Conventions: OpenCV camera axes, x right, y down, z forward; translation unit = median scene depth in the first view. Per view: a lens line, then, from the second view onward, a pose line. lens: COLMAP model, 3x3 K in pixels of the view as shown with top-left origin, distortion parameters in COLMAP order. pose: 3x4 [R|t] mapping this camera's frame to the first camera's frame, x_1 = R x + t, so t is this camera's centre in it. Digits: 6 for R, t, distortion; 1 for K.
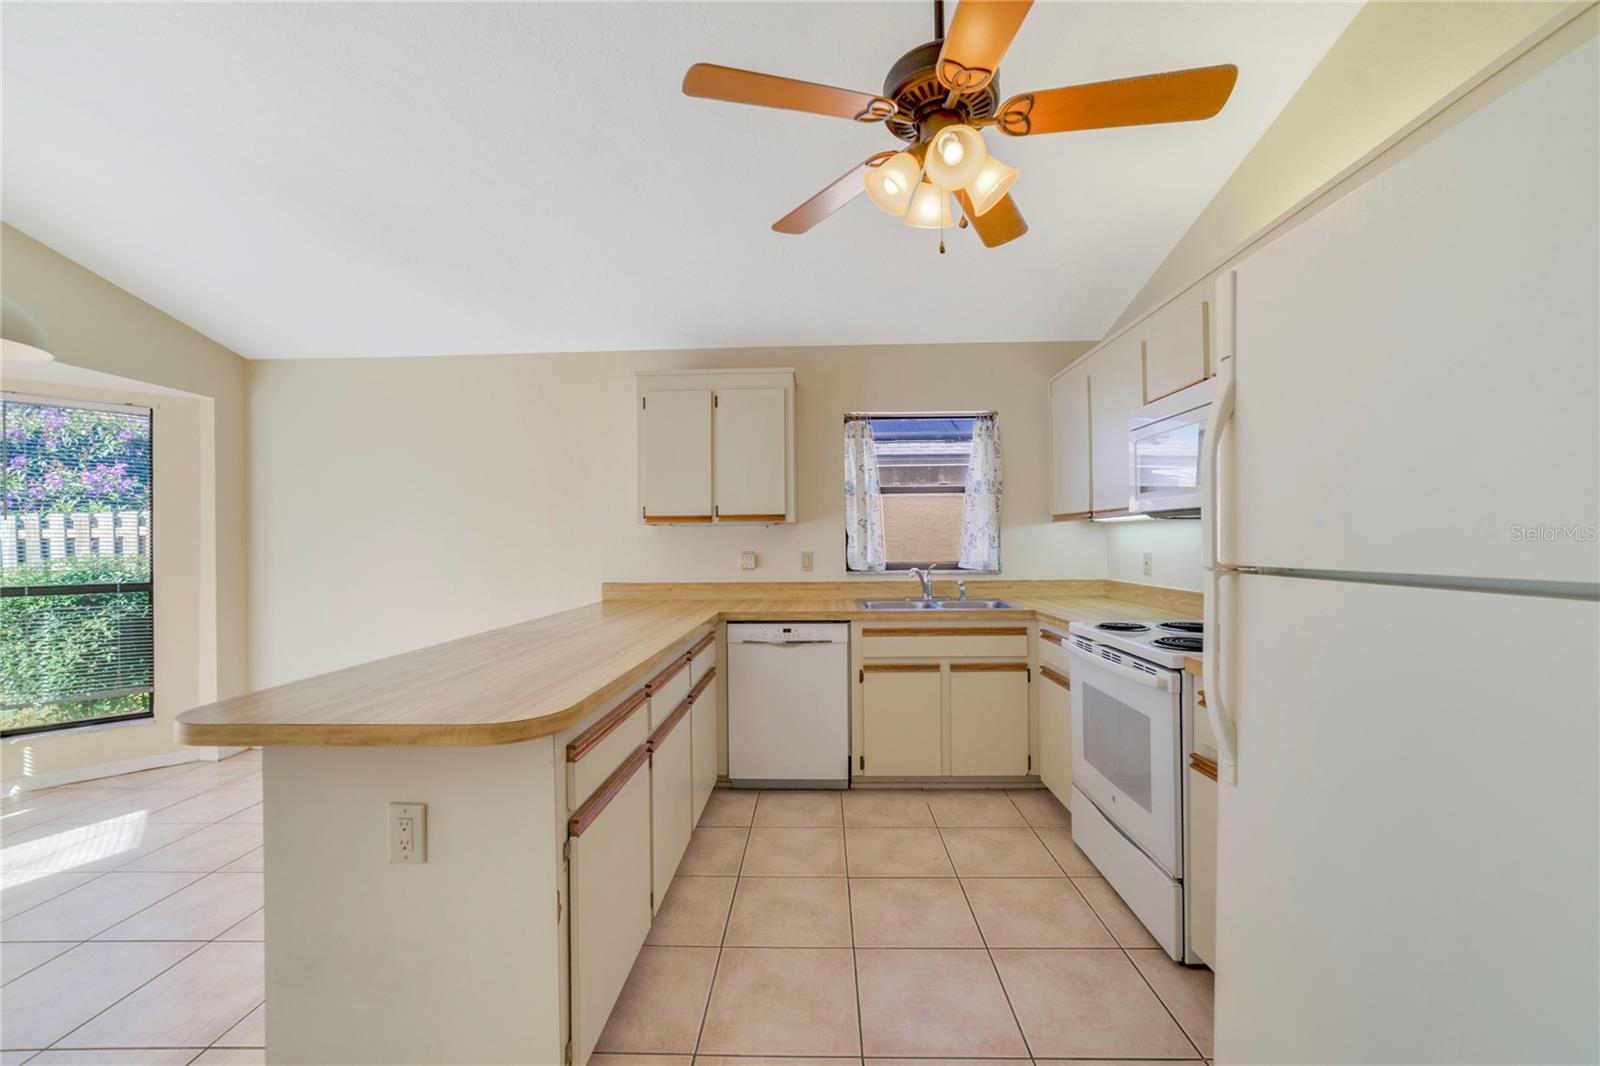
lens RADIAL K [[619.3, 0, 803.5], [0, 619.3, 535.7], [0, 0, 1]] dist [-0.024634, 0.008295]
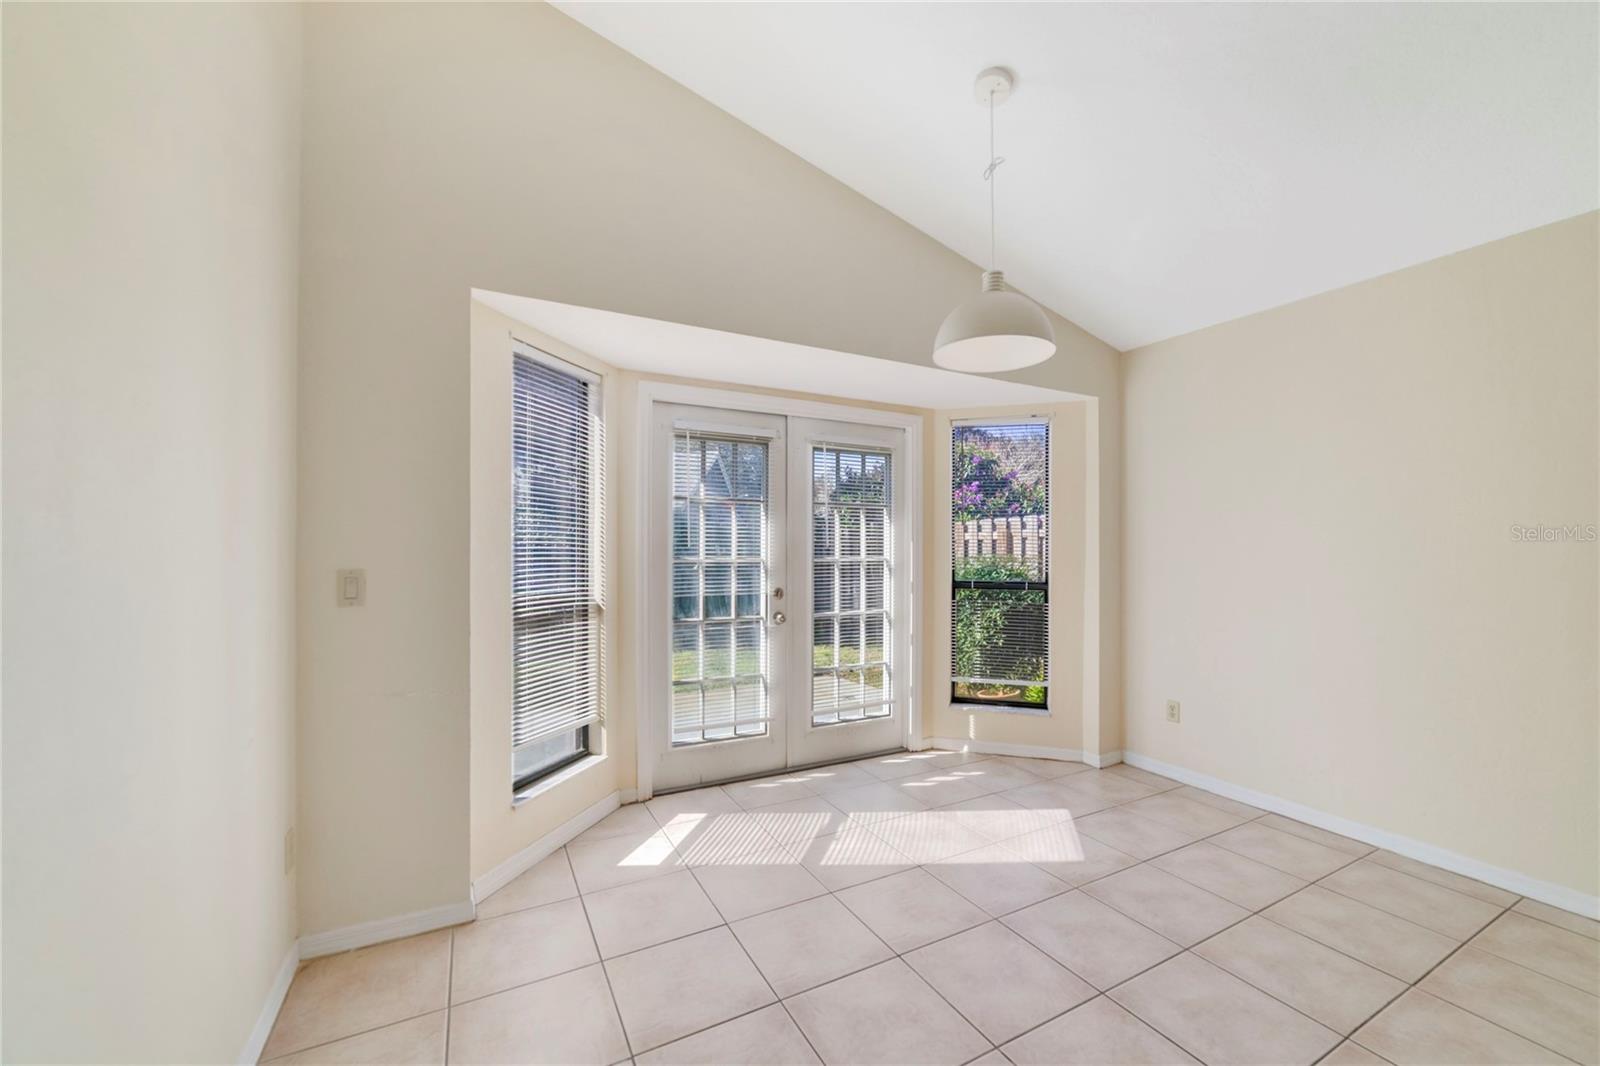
lens RADIAL K [[619.3, 0, 803.5], [0, 619.3, 535.7], [0, 0, 1]] dist [-0.024634, 0.008295]
pose [[0.496136, -0.006048, -0.868224, -0.355924], [0.000011, 0.999976, -0.006959, 0.003751], [0.868245, 0.003443, 0.496124, 0.102831]]
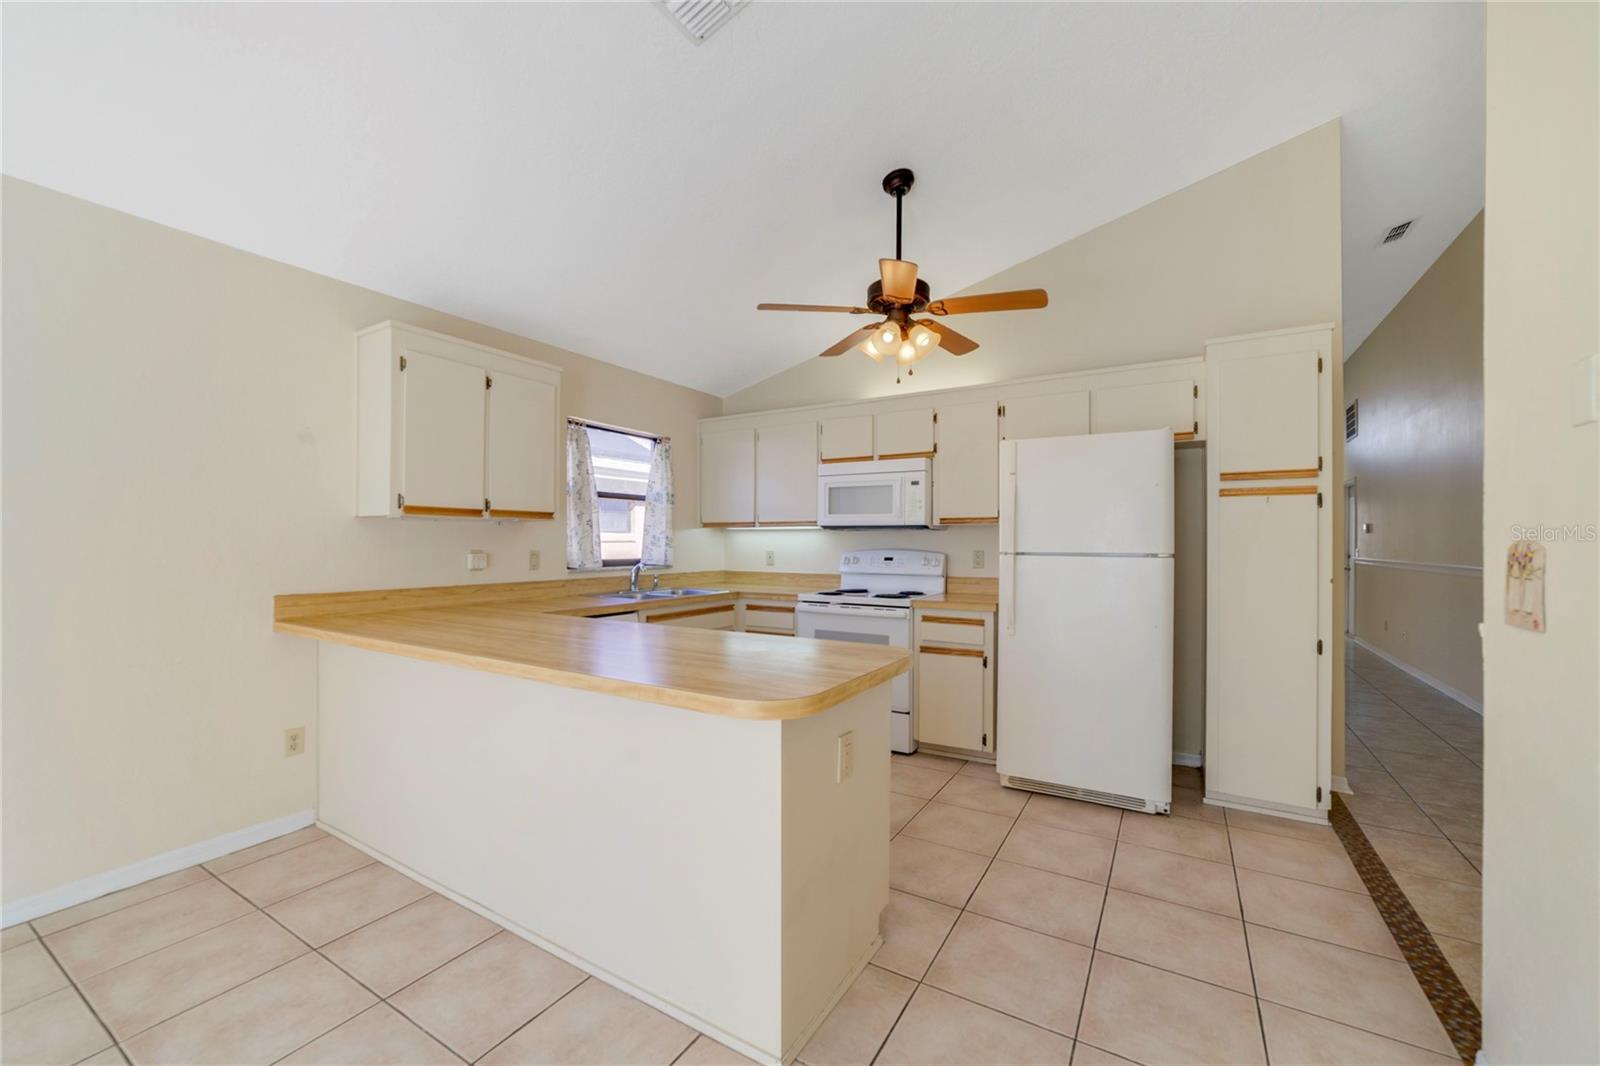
lens RADIAL K [[619.3, 0, 803.5], [0, 619.3, 535.7], [0, 0, 1]] dist [-0.024634, 0.008295]
pose [[0.493703, 0.019667, 0.869408, -0.682120], [-0.017183, 0.999770, -0.012858, 0.008396], [-0.869461, -0.008591, 0.493927, 0.157980]]
